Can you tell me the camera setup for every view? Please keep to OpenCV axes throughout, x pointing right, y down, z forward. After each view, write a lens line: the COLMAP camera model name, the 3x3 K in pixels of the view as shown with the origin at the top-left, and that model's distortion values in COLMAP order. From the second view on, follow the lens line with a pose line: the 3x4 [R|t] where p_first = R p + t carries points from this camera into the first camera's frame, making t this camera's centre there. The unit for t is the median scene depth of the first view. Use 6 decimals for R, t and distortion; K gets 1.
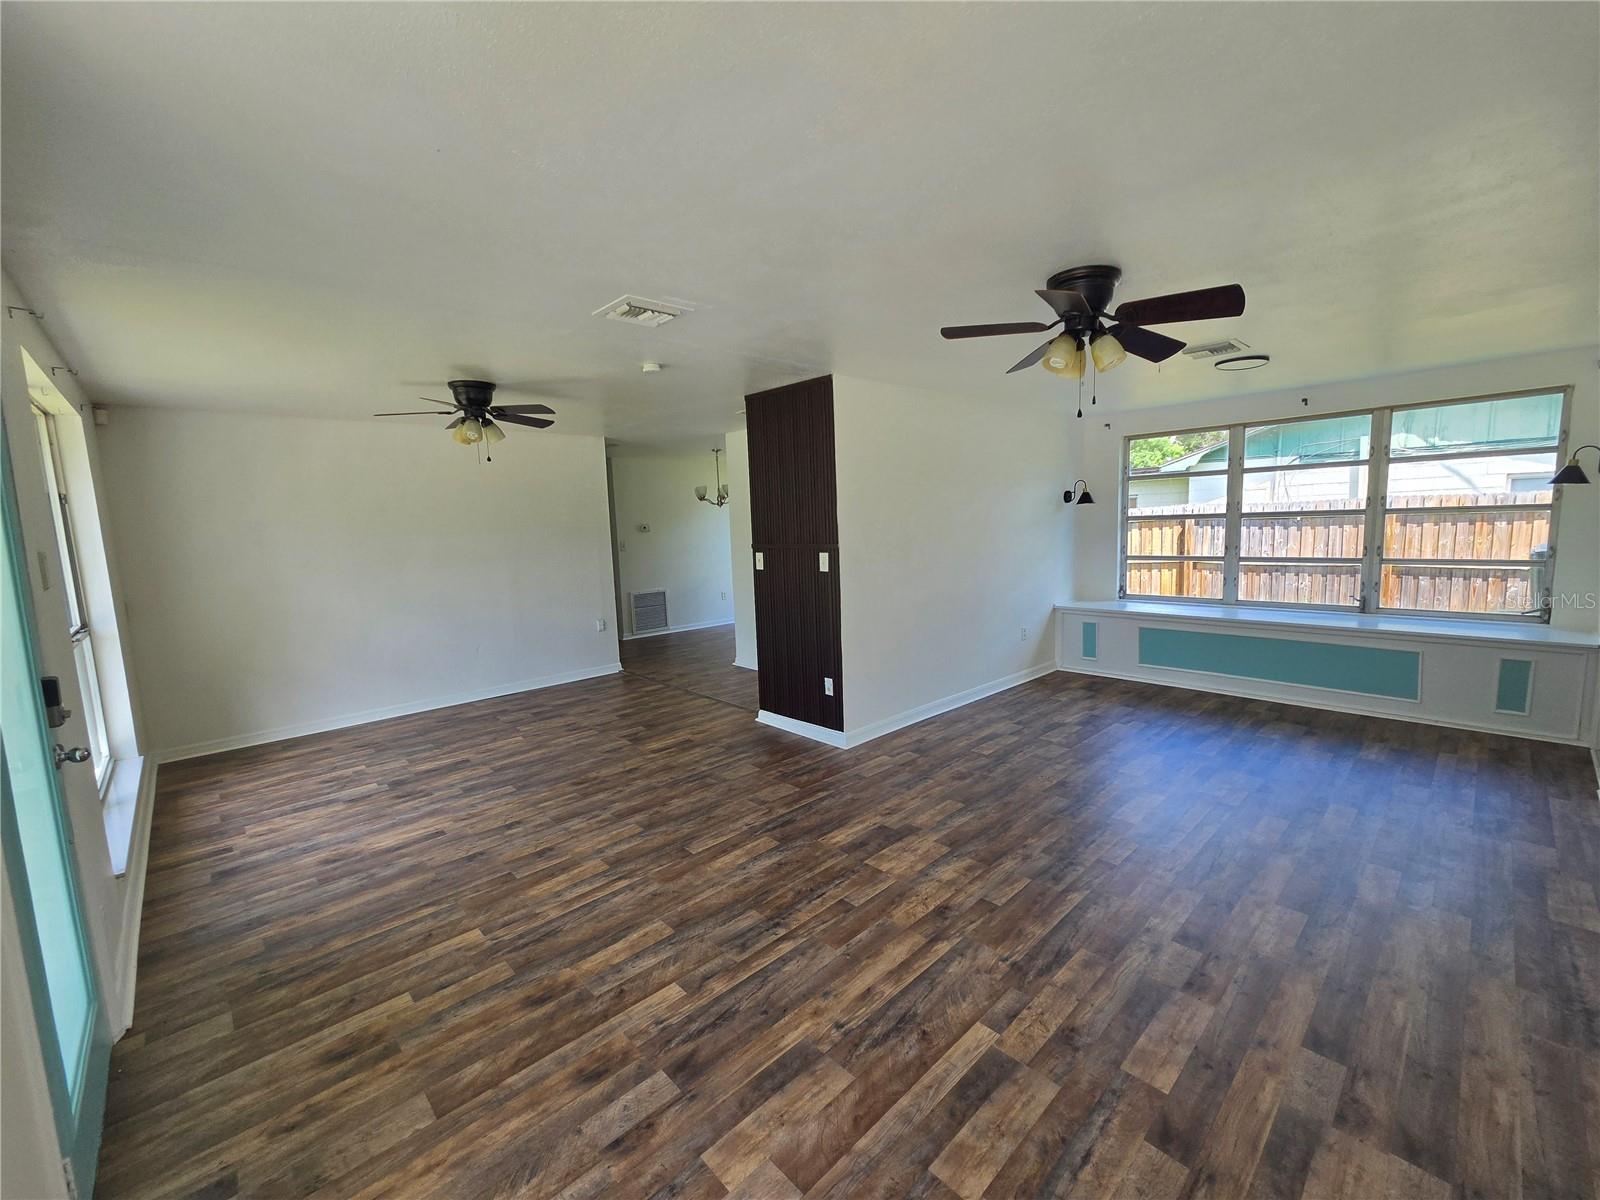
lens RADIAL K [[662.1, 0, 801.6], [0, 662.1, 595.7], [0, 0, 1]] dist [0.006729, 0.000726]
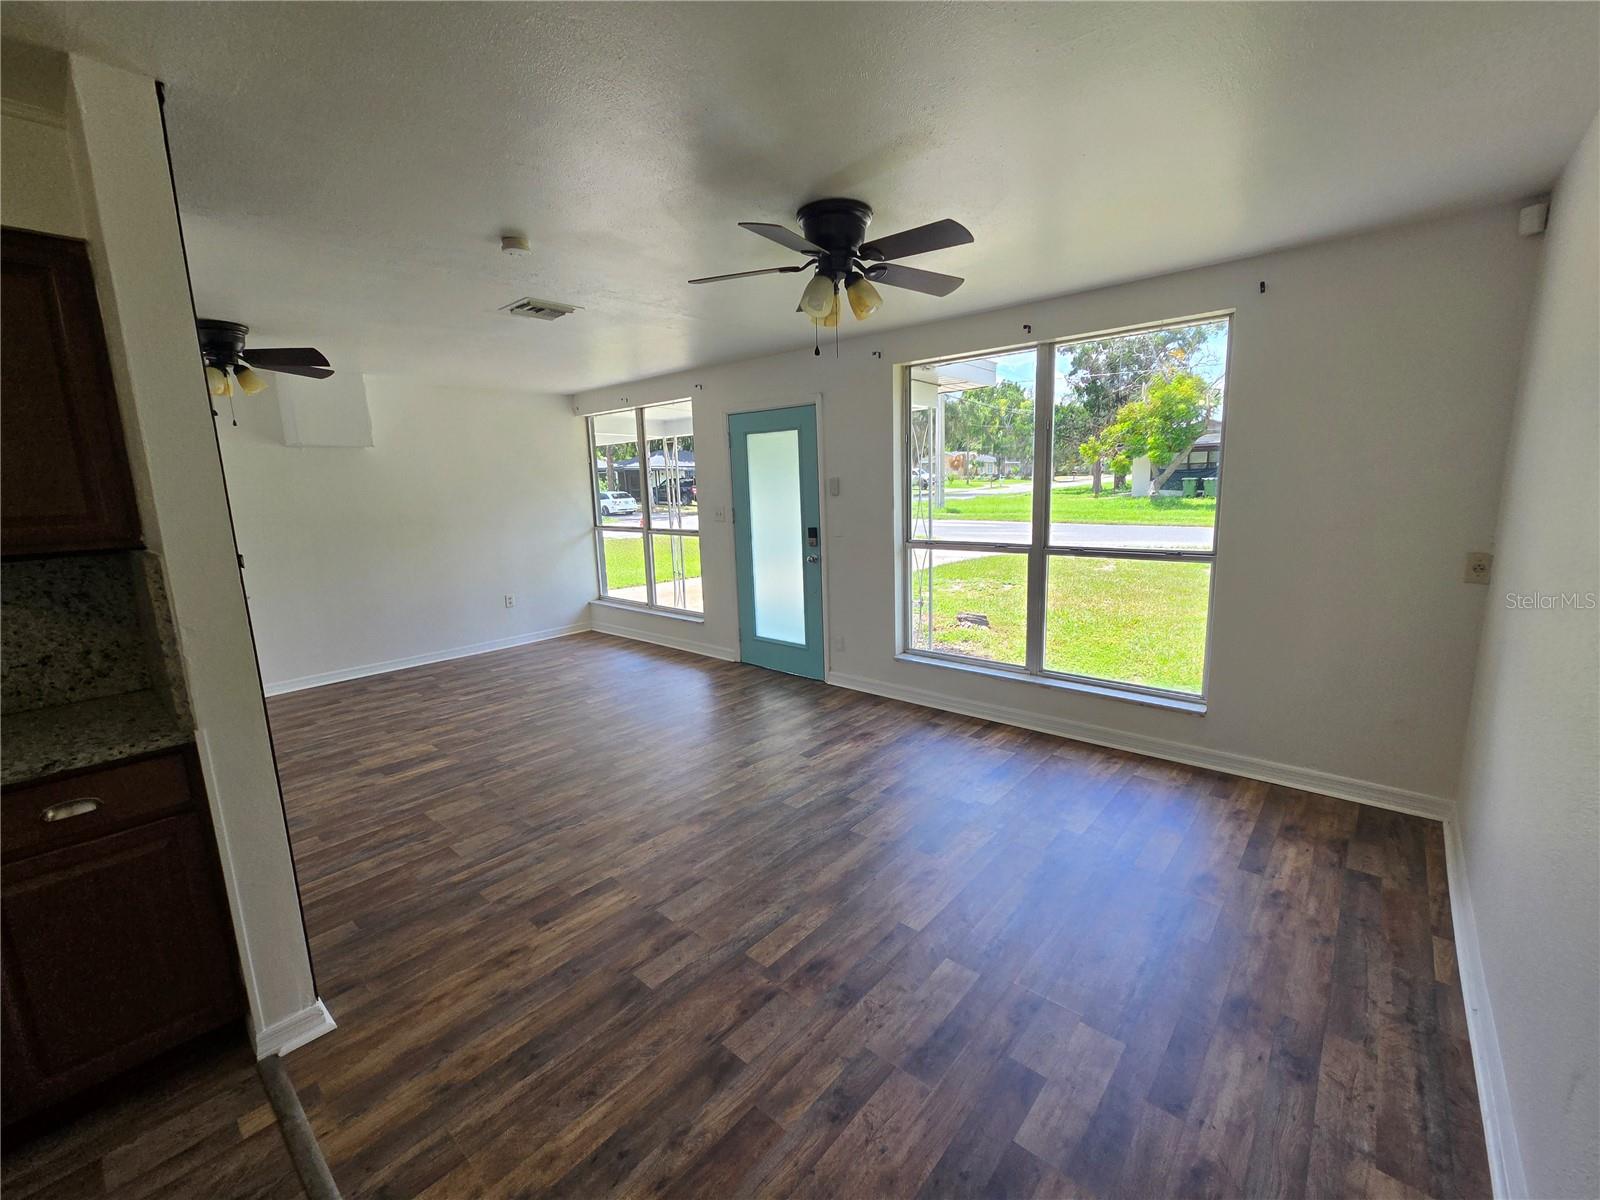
lens RADIAL K [[667.4, 0, 800.0], [0, 667.4, 600.0], [0, 0, 1]] dist [0.000662, 0.000083]
pose [[-0.994176, 0.078992, -0.073312, -0.610481], [0.054537, 0.955487, 0.289950, -0.254234], [0.092953, 0.284263, -0.954230, 2.522596]]
